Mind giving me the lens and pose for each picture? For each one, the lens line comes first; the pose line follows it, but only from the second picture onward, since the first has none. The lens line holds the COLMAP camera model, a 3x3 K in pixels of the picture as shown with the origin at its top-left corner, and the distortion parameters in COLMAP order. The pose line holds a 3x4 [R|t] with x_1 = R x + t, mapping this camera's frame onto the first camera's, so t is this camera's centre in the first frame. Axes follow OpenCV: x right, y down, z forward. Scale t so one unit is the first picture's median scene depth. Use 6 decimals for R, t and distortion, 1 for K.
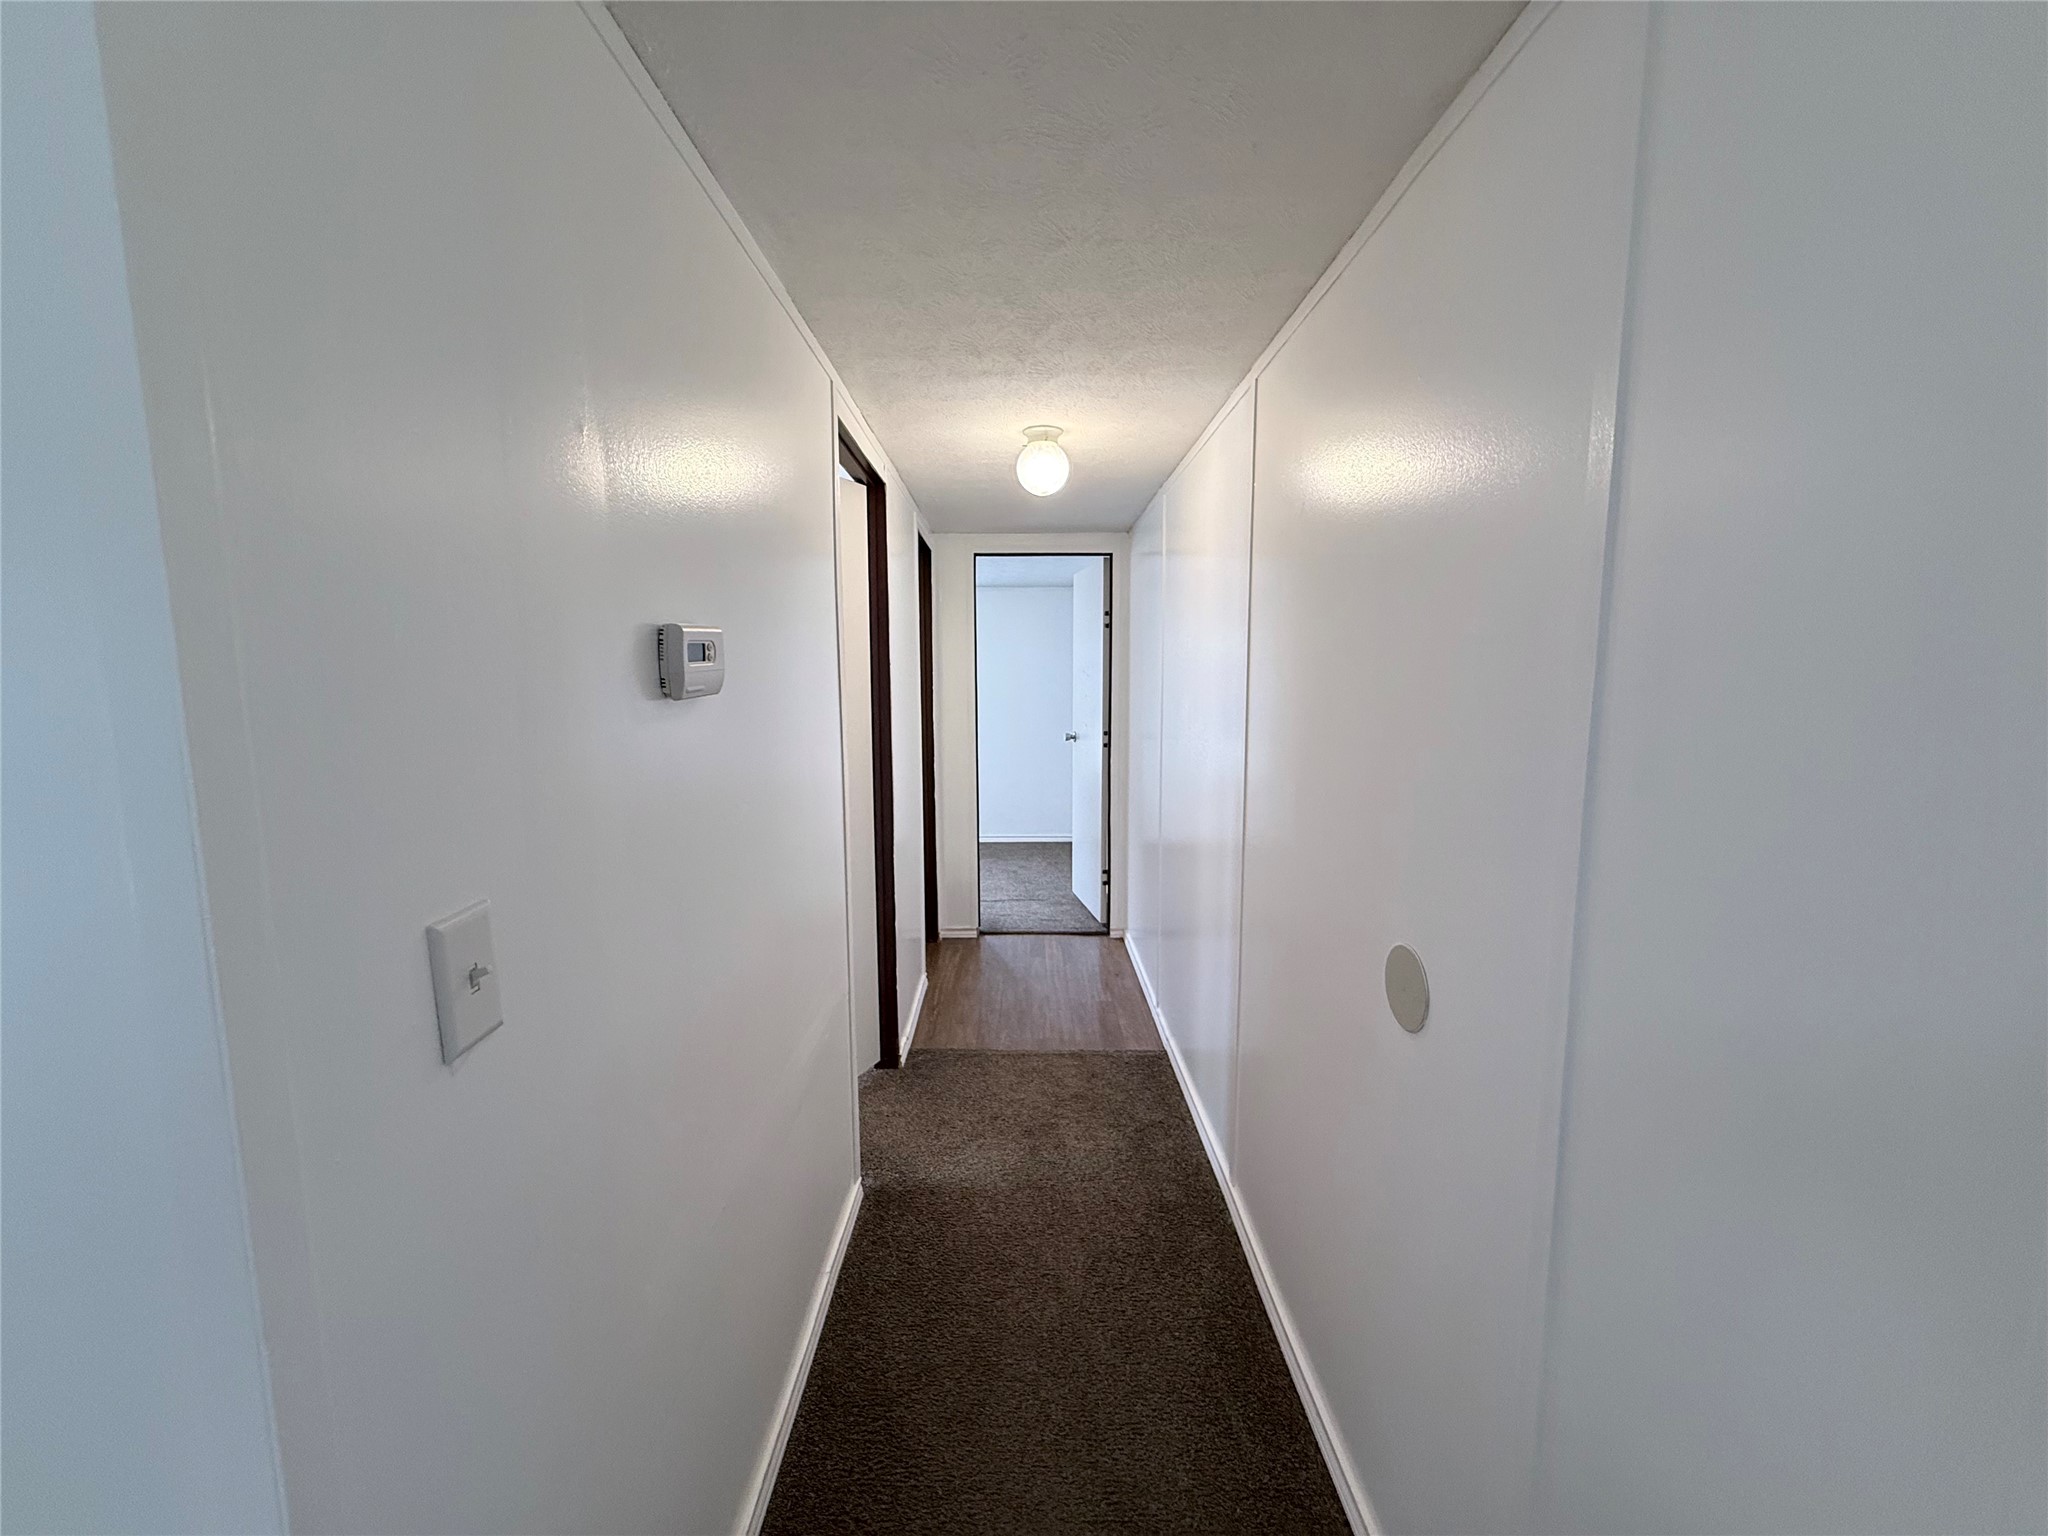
lens RADIAL K [[814.0, 0, 1024.0], [0, 814.0, 768.0], [0, 0, 1]] dist [0.001497, -0.000243]
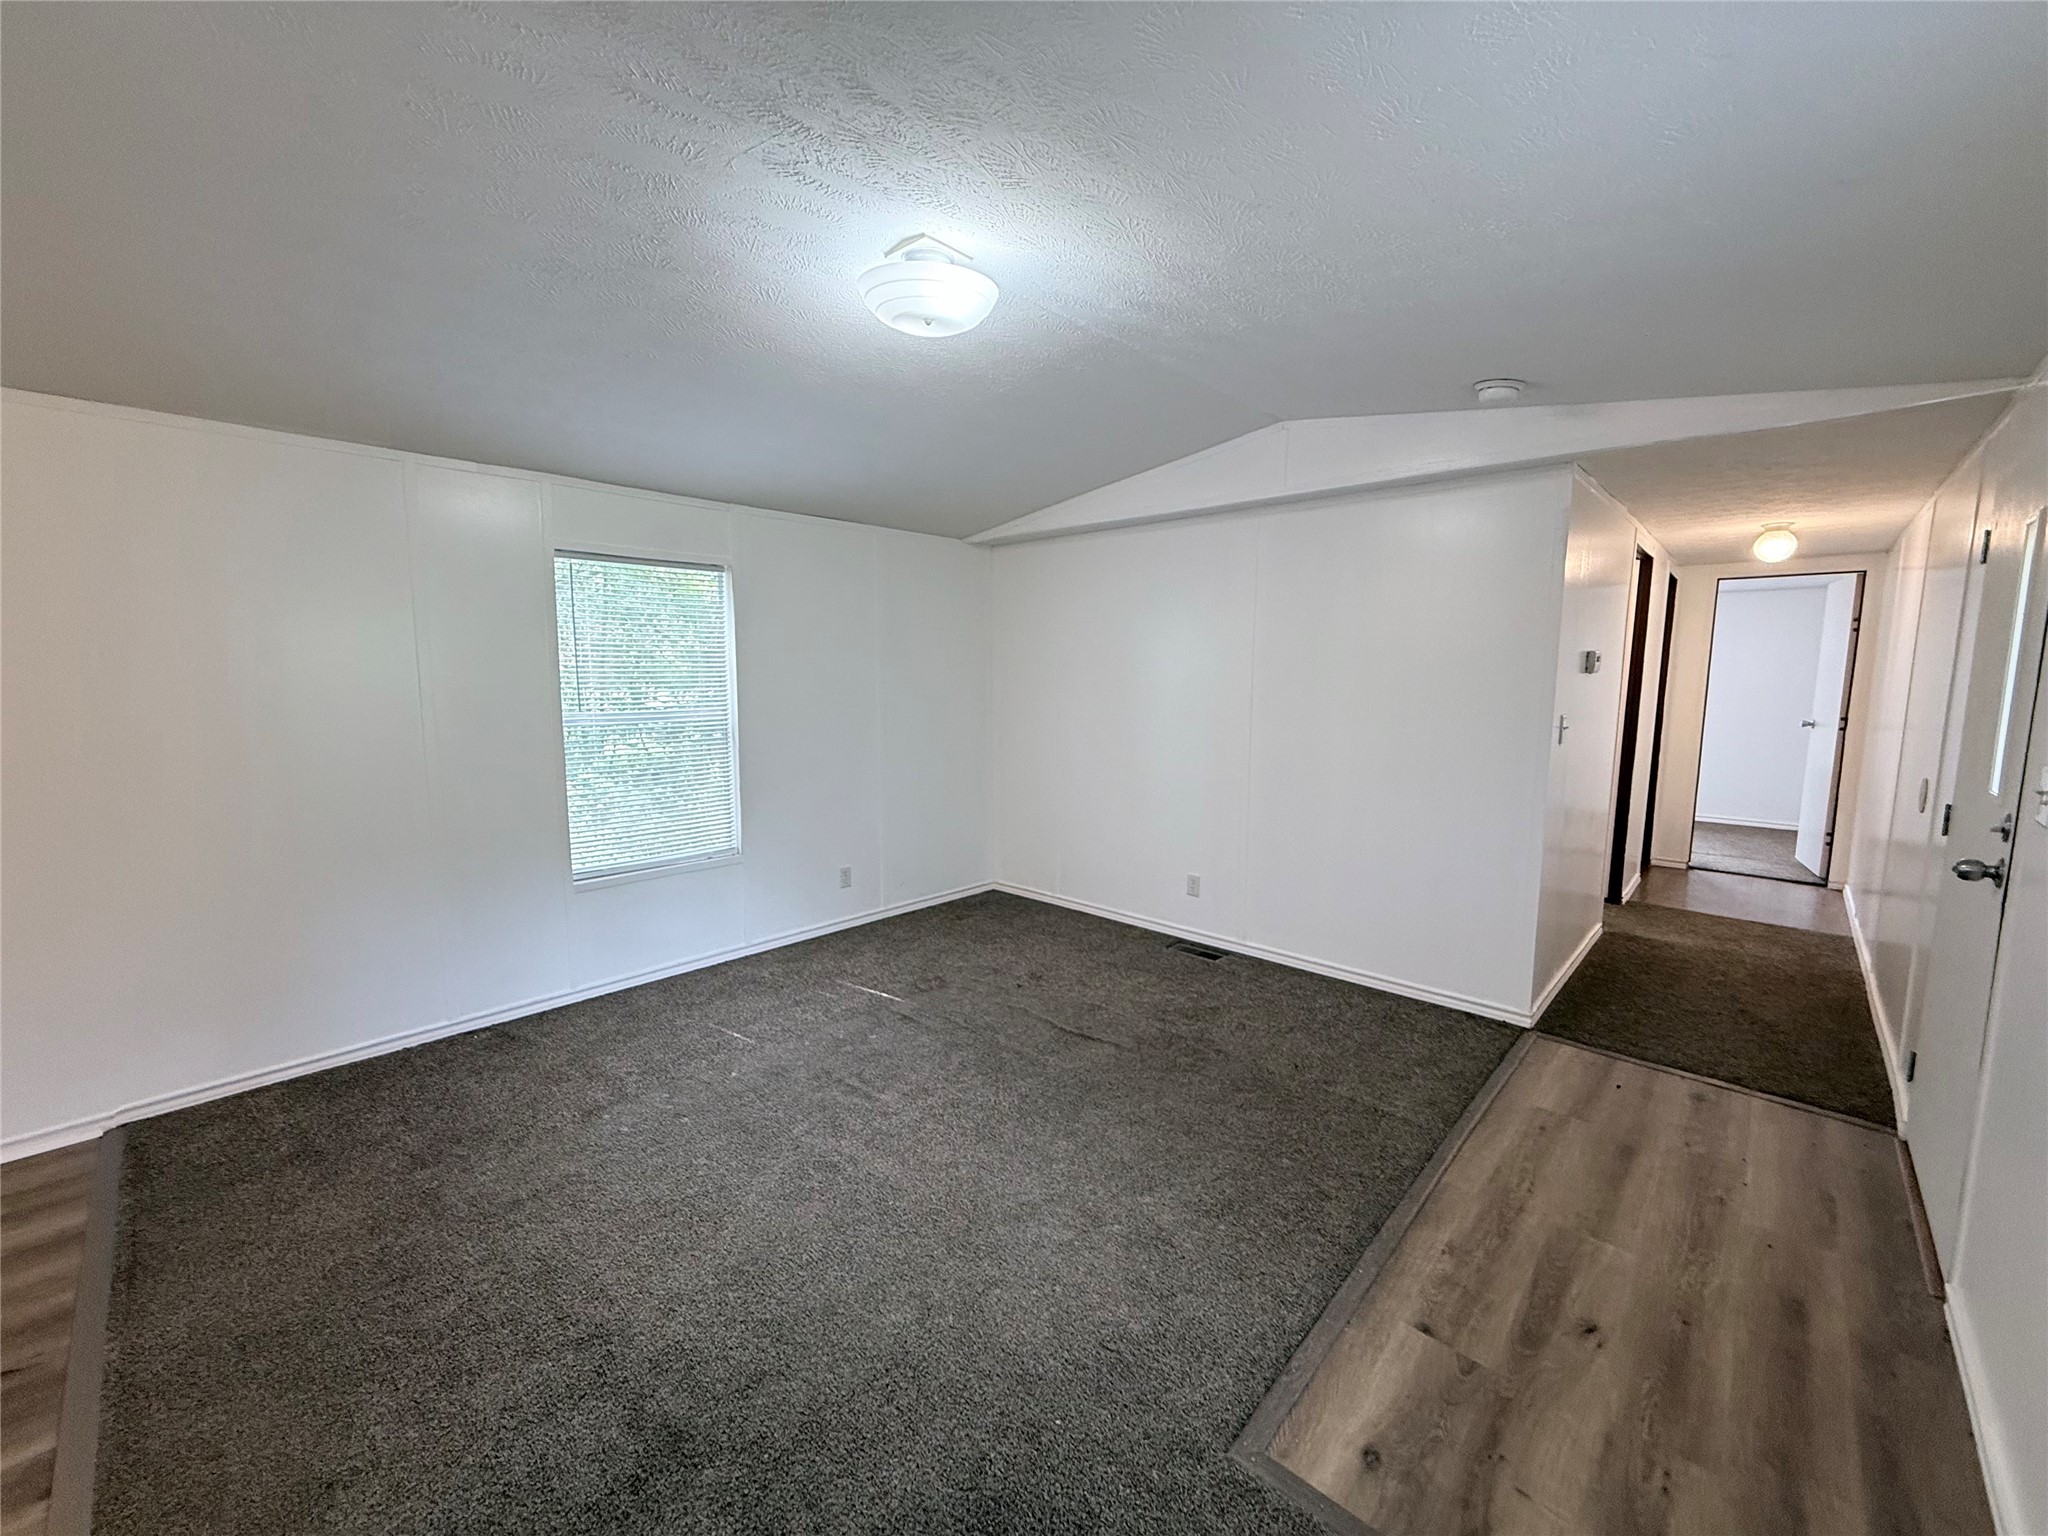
lens RADIAL K [[816.4, 0, 1020.8], [0, 816.4, 761.0], [0, 0, 1]] dist [0.001507, -0.000103]
pose [[0.729200, 0.087952, -0.678625, 0.040302], [-0.088298, 0.995509, 0.034142, 0.085890], [0.678580, 0.035025, 0.733691, -0.713873]]
